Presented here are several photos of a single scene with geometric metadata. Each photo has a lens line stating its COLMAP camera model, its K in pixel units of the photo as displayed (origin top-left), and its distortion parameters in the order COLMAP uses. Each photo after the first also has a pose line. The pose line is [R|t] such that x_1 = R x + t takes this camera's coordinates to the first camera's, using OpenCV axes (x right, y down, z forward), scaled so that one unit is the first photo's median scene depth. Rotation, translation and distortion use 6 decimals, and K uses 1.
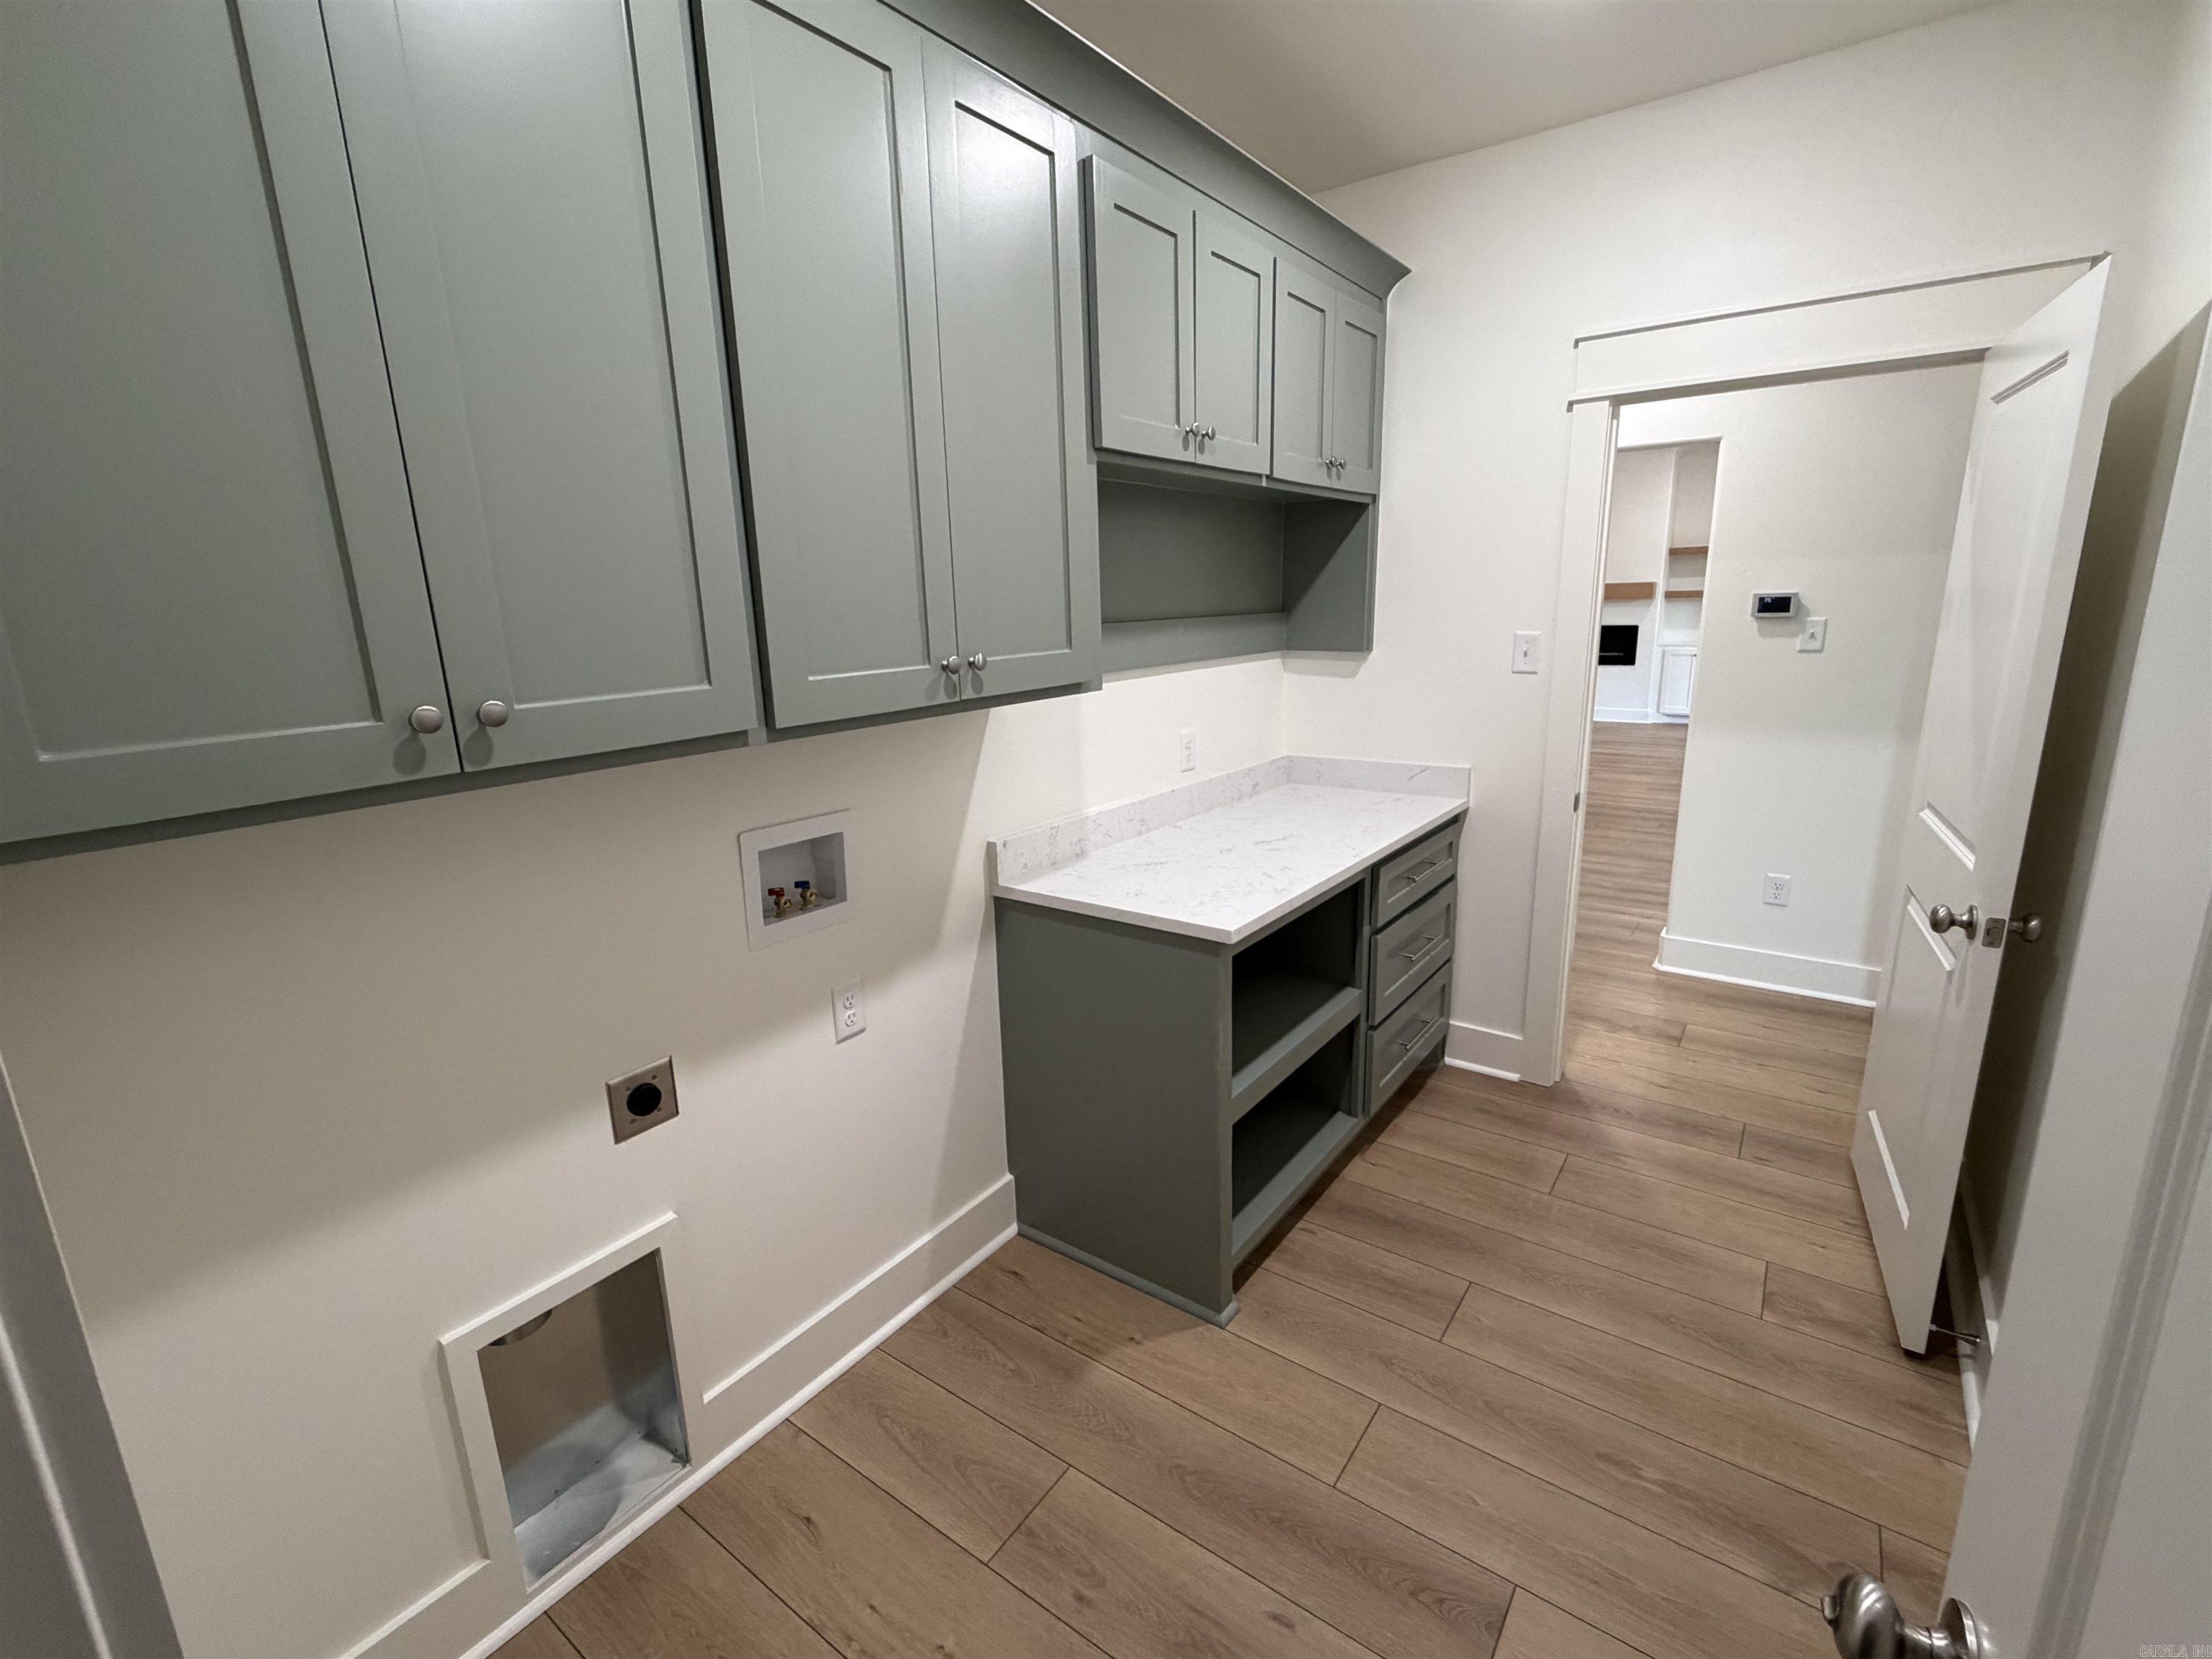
lens RADIAL K [[977.6, 0, 1107.6], [0, 977.6, 828.0], [0, 0, 1]] dist [-0.003316, 0.001667]
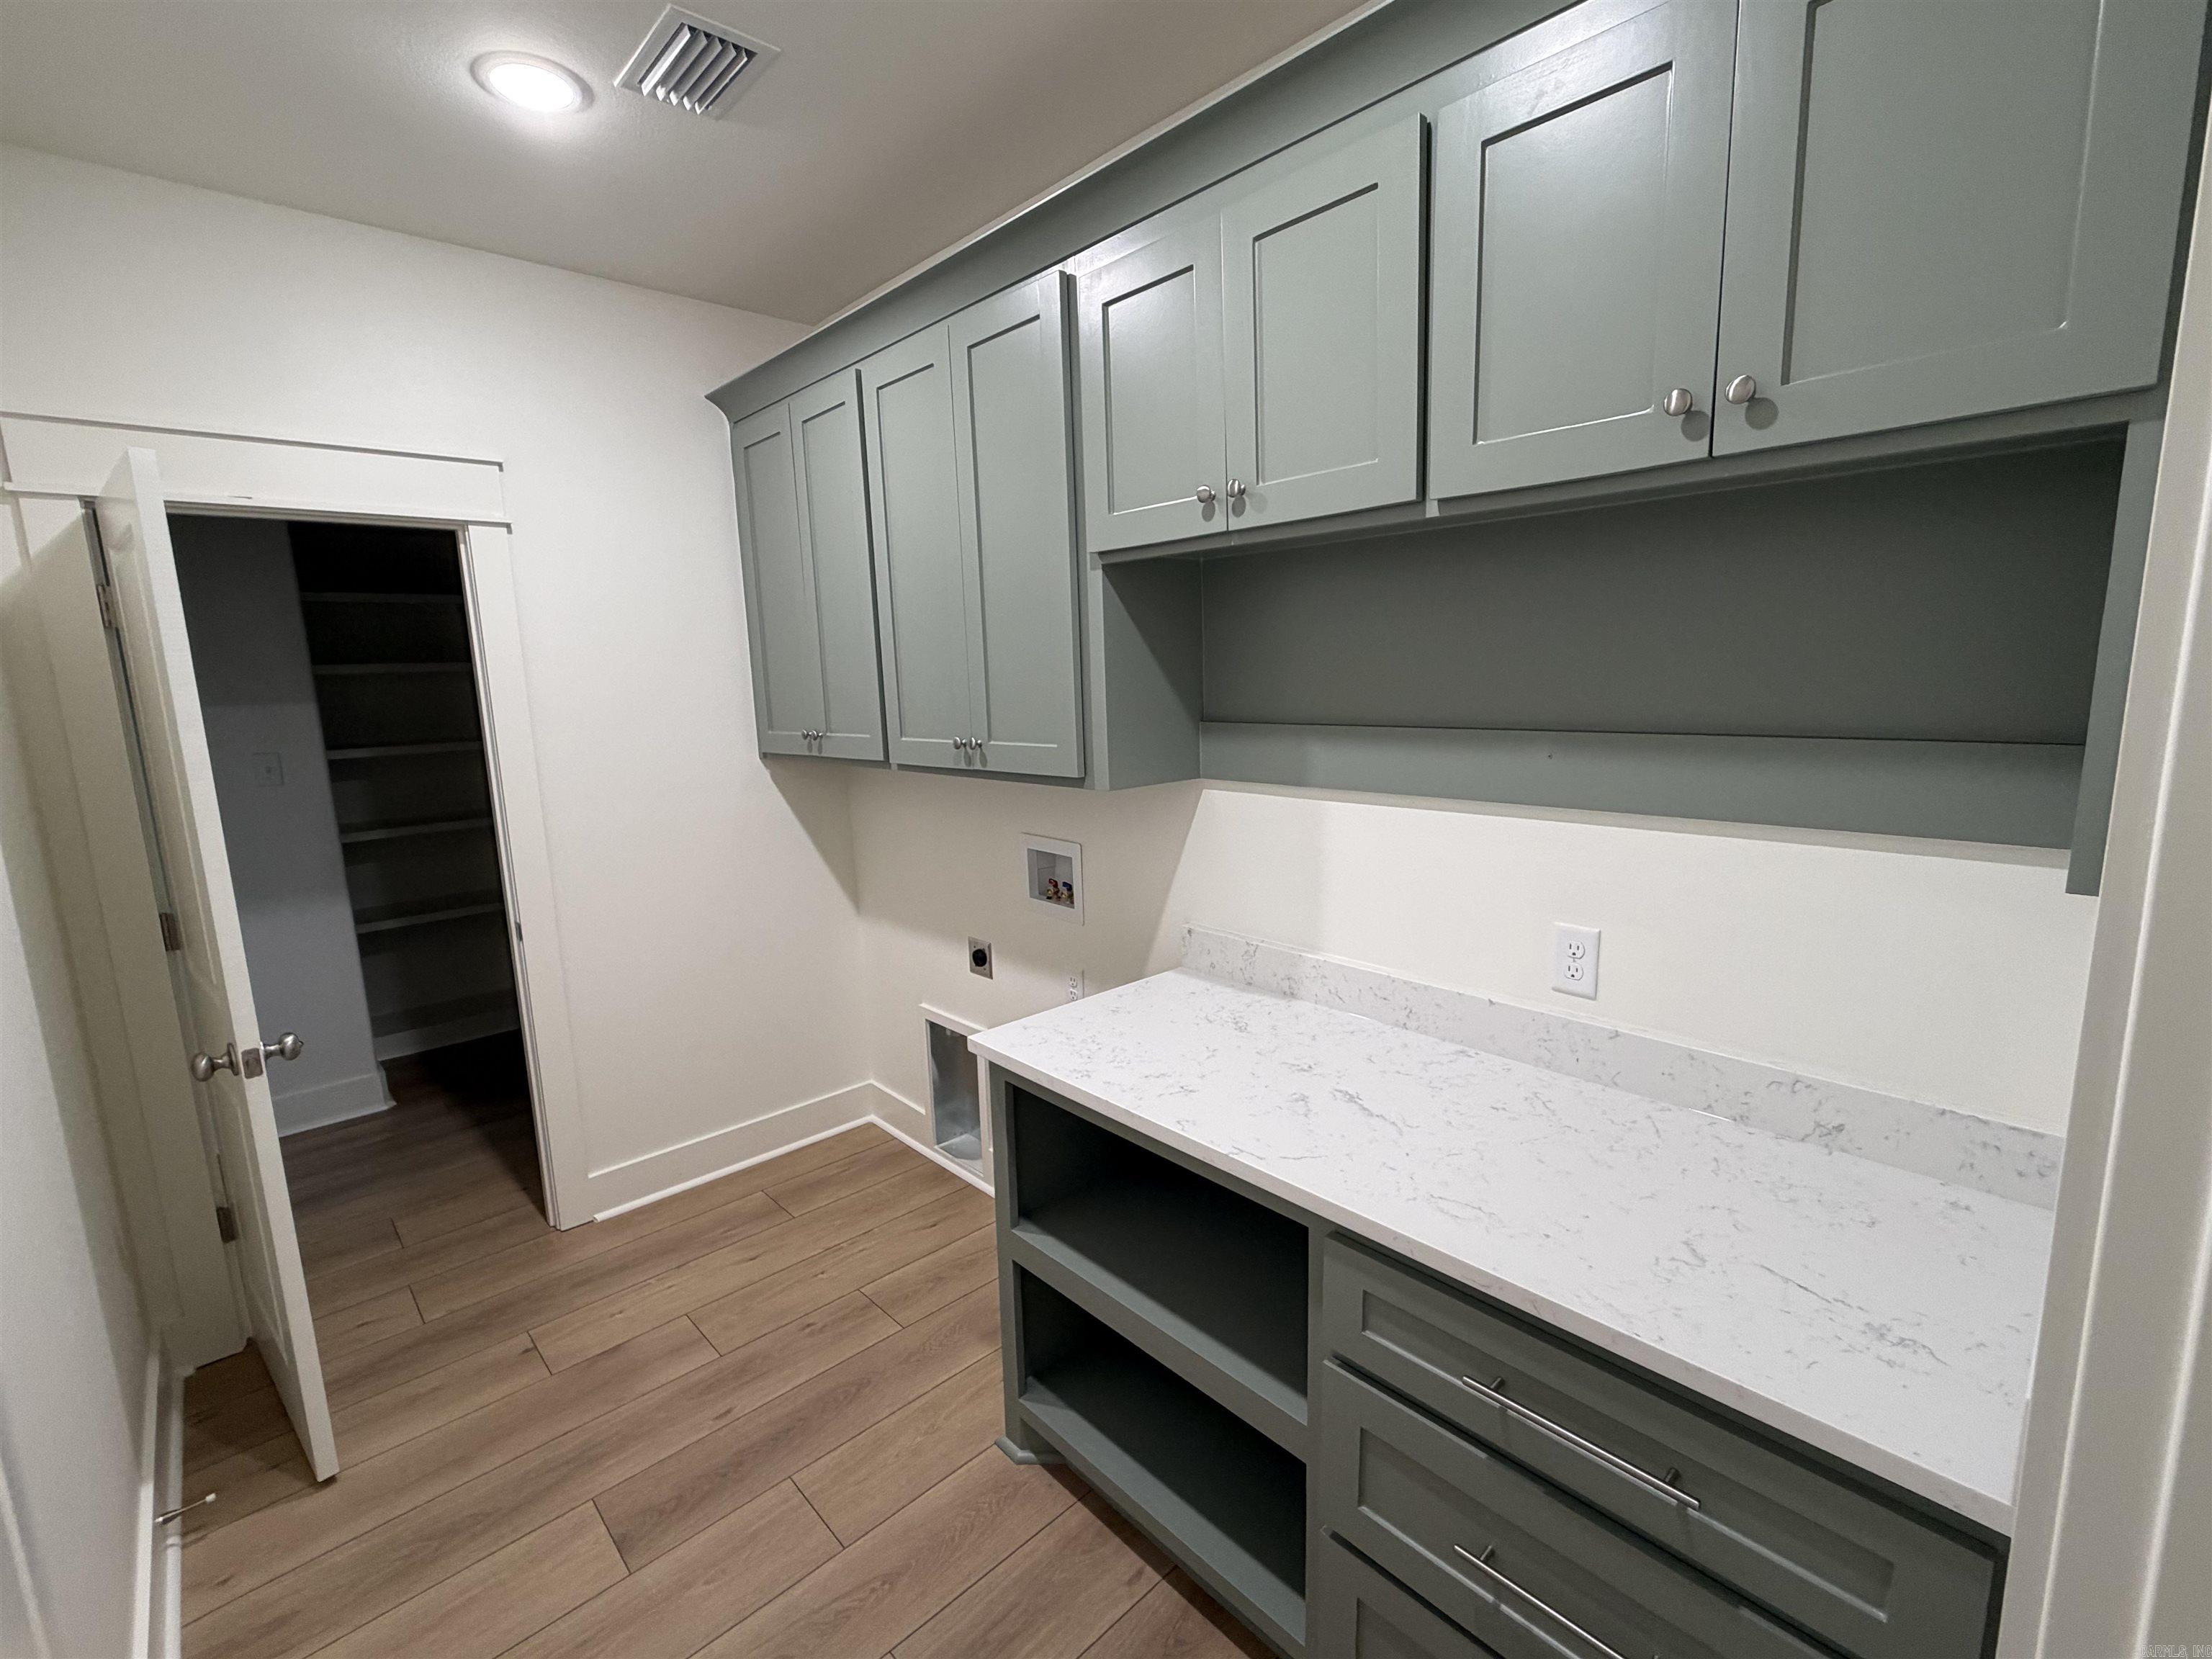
lens RADIAL K [[977.6, 0, 1105.9], [0, 977.6, 830.9], [0, 0, 1]] dist [-0.003316, 0.001667]
pose [[-0.190540, 0.186884, -0.963727, 0.978756], [-0.193192, 0.955375, 0.223461, -0.329882], [0.962482, 0.228762, -0.145933, 1.175128]]
